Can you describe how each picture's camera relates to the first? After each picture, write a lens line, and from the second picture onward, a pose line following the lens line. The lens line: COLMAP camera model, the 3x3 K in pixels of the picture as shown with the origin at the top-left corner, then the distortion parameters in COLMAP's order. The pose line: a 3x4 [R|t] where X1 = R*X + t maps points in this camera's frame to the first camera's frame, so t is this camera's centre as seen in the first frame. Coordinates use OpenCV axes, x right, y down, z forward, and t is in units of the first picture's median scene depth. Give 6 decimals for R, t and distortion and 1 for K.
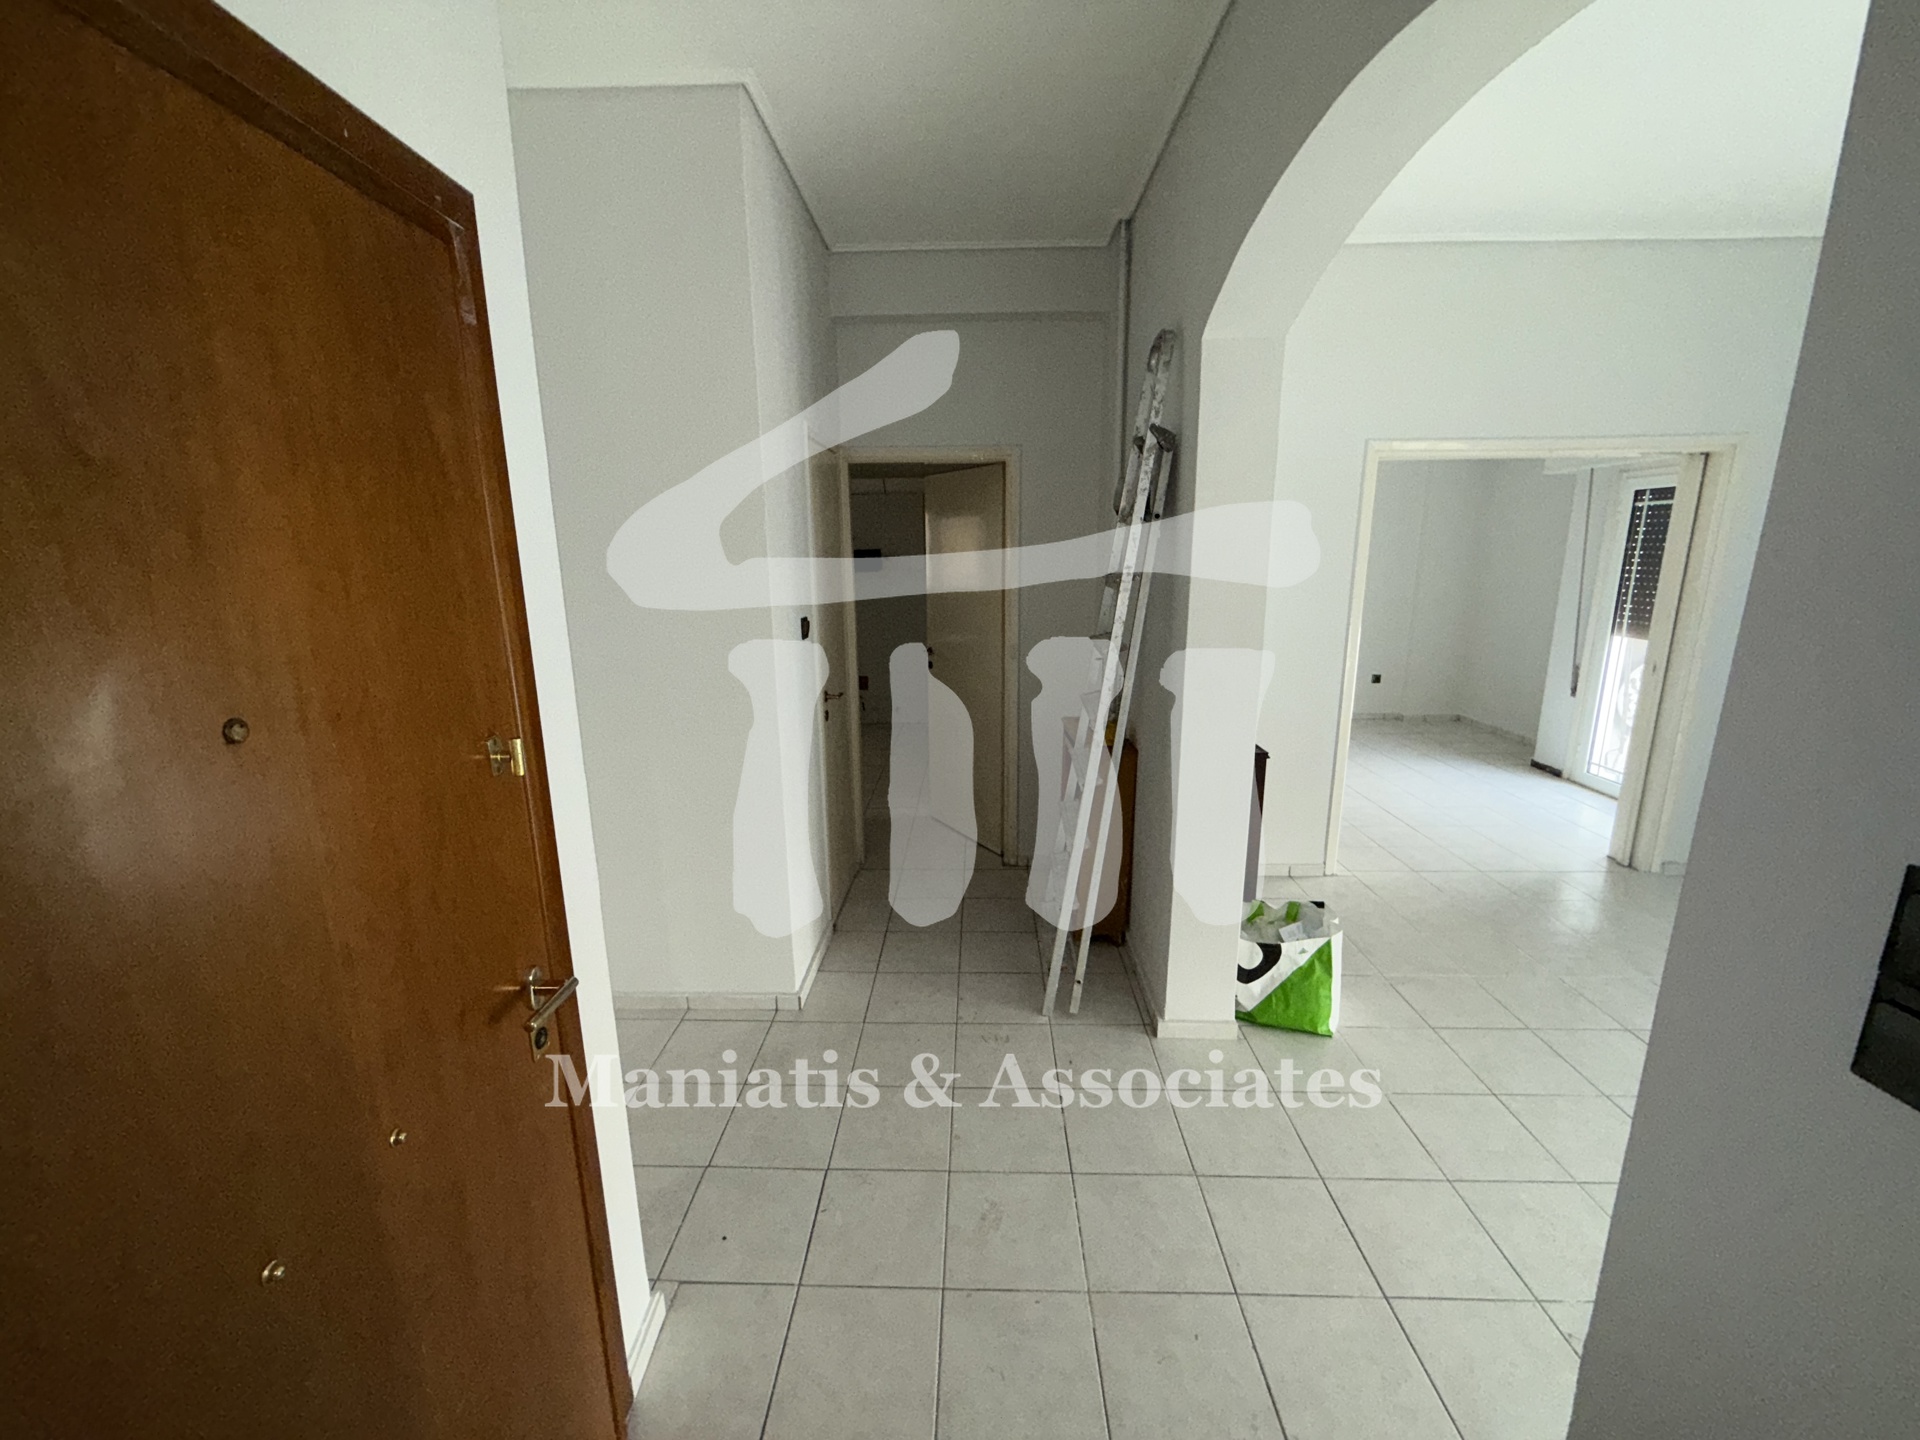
lens RADIAL K [[762.4, 0, 955.1], [0, 762.4, 726.8], [0, 0, 1]] dist [-0.001923, 0.000124]
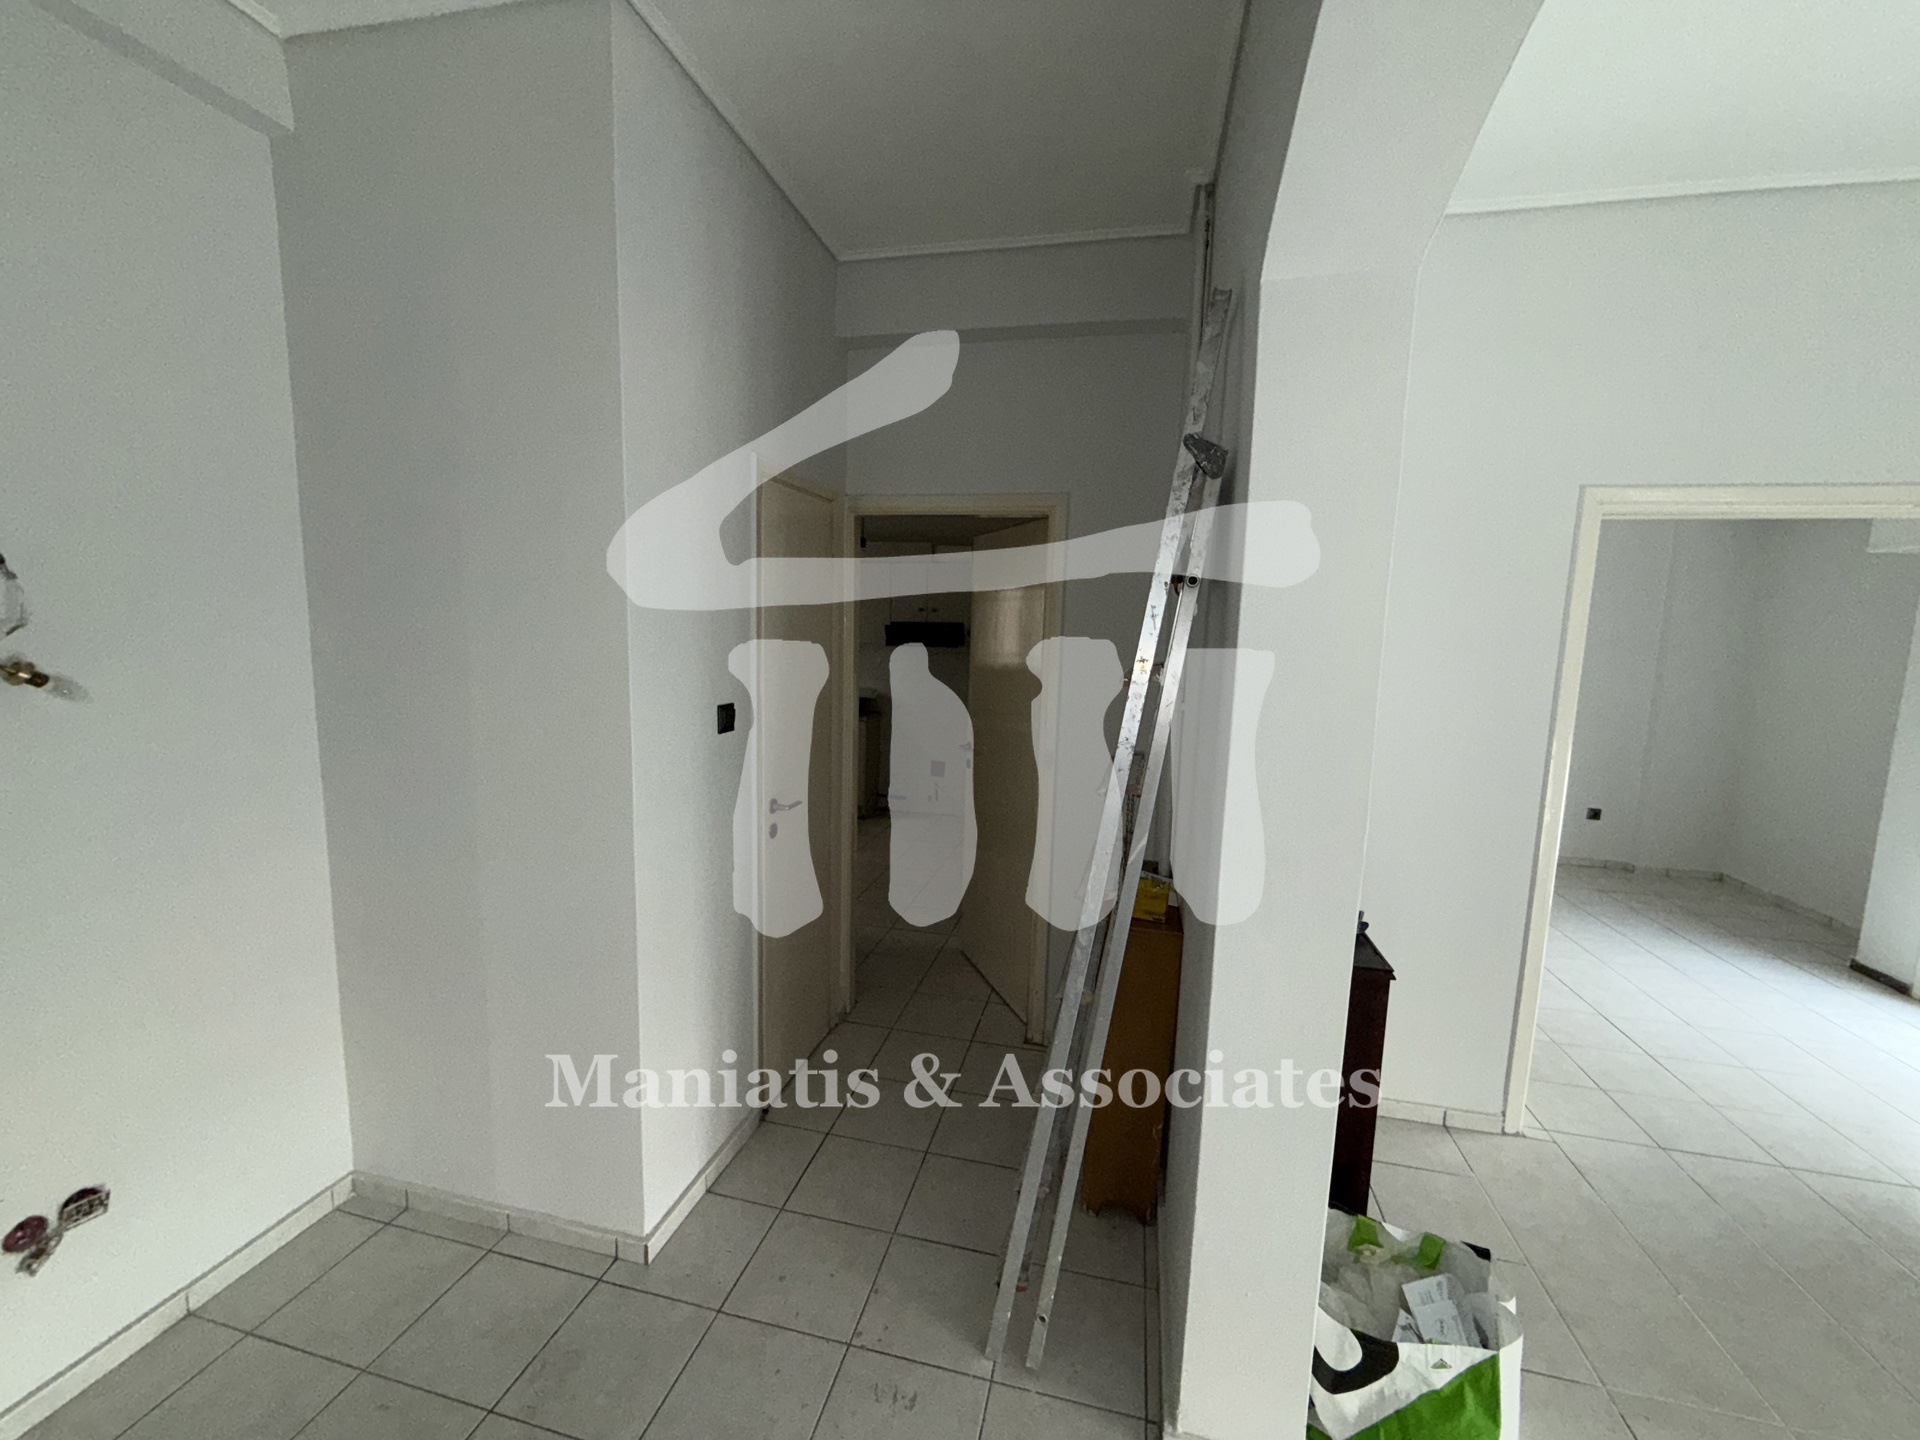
lens RADIAL K [[762.4, 0, 954.3], [0, 762.4, 726.7], [0, 0, 1]] dist [-0.001923, 0.000124]
pose [[0.978835, 0.063507, -0.194548, 0.174441], [-0.082154, 0.992609, -0.089325, -0.075726], [0.187437, 0.103418, 0.976817, 0.321592]]
